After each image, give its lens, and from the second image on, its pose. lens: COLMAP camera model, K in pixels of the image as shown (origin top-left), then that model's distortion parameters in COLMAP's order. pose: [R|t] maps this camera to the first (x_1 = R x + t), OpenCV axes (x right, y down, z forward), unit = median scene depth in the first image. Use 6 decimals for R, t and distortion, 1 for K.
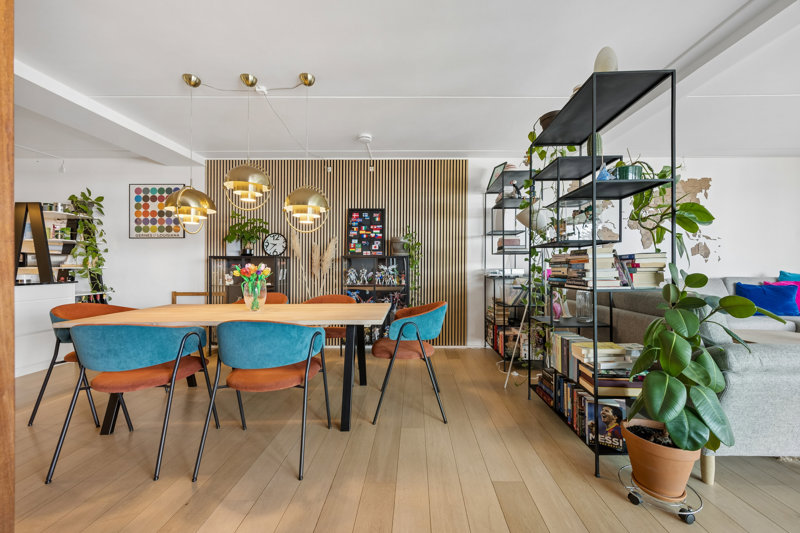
lens RADIAL K [[315.4, 0, 417.8], [0, 315.4, 267.0], [0, 0, 1]] dist [0.001976, 0.000198]
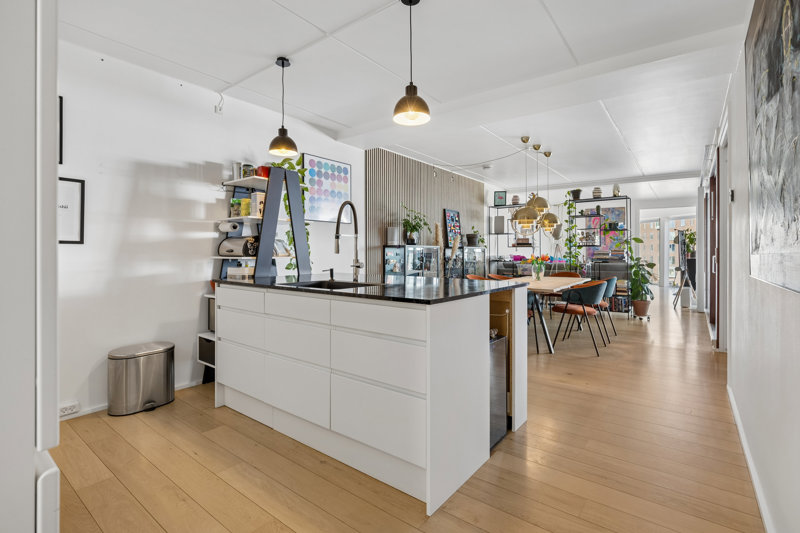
lens RADIAL K [[387.5, 0, 400.1], [0, 387.5, 255.4], [0, 0, 1]] dist [0.000035, -0.000002]
pose [[0.625446, 0.003127, 0.780261, -1.539661], [-0.001028, 0.999994, -0.003183, 0.006831], [-0.780267, 0.001188, 0.625445, 0.172946]]
